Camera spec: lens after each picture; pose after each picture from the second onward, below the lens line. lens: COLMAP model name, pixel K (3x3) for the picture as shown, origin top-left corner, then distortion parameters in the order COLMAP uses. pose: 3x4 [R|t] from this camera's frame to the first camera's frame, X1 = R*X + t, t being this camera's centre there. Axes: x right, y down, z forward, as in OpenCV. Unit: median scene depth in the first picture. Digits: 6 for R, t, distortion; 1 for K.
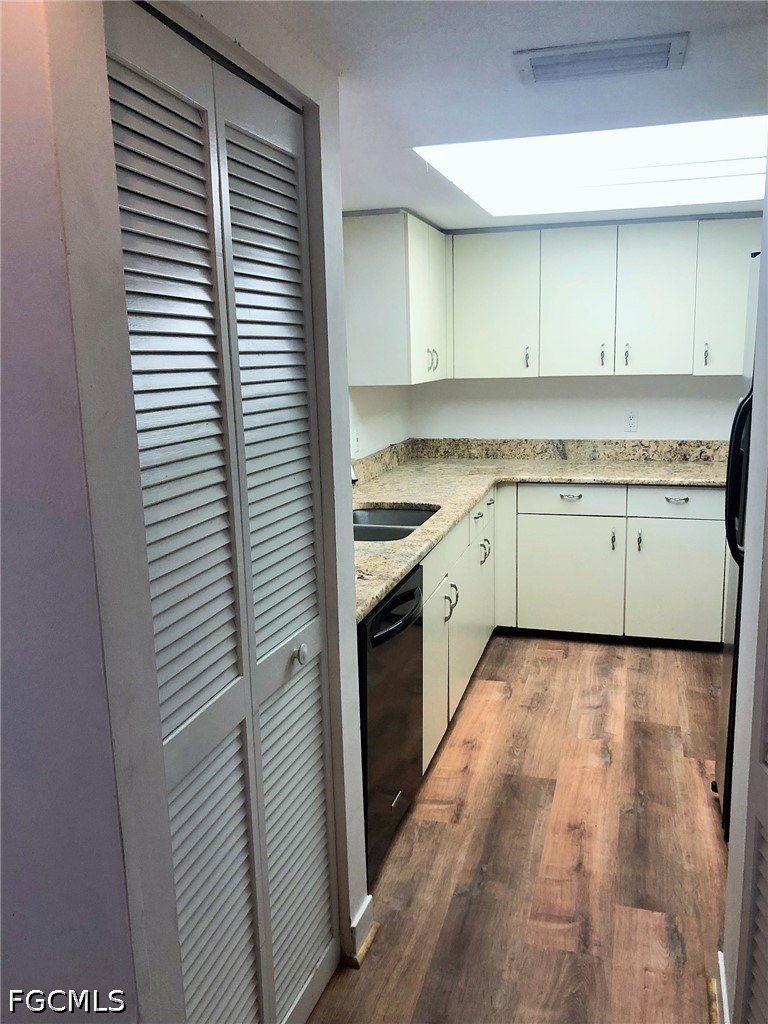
lens RADIAL K [[861.0, 0, 383.9], [0, 861.0, 512.9], [0, 0, 1]] dist [-0.000456, -0.003063]
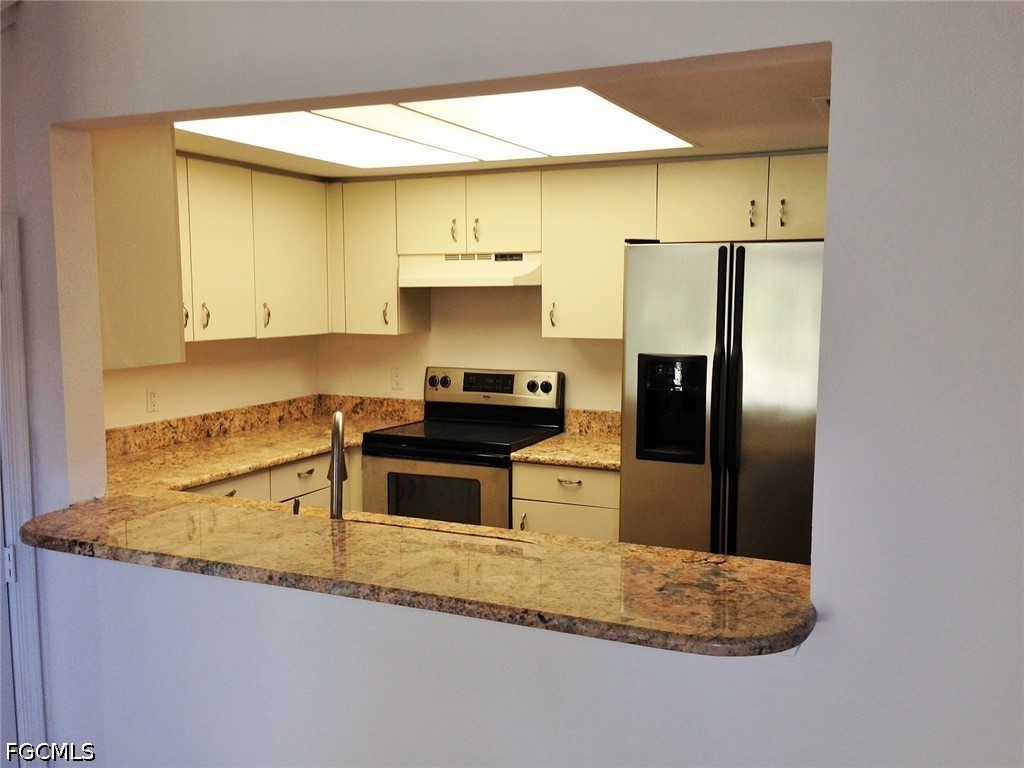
lens RADIAL K [[942.6, 0, 510.8], [0, 942.6, 384.7], [0, 0, 1]] dist [0.013711, 0.000000]
pose [[0.144984, -0.072004, 0.986811, -0.521822], [0.191075, 0.980612, 0.043479, -0.095444], [-0.970809, 0.182251, 0.155931, 0.557613]]
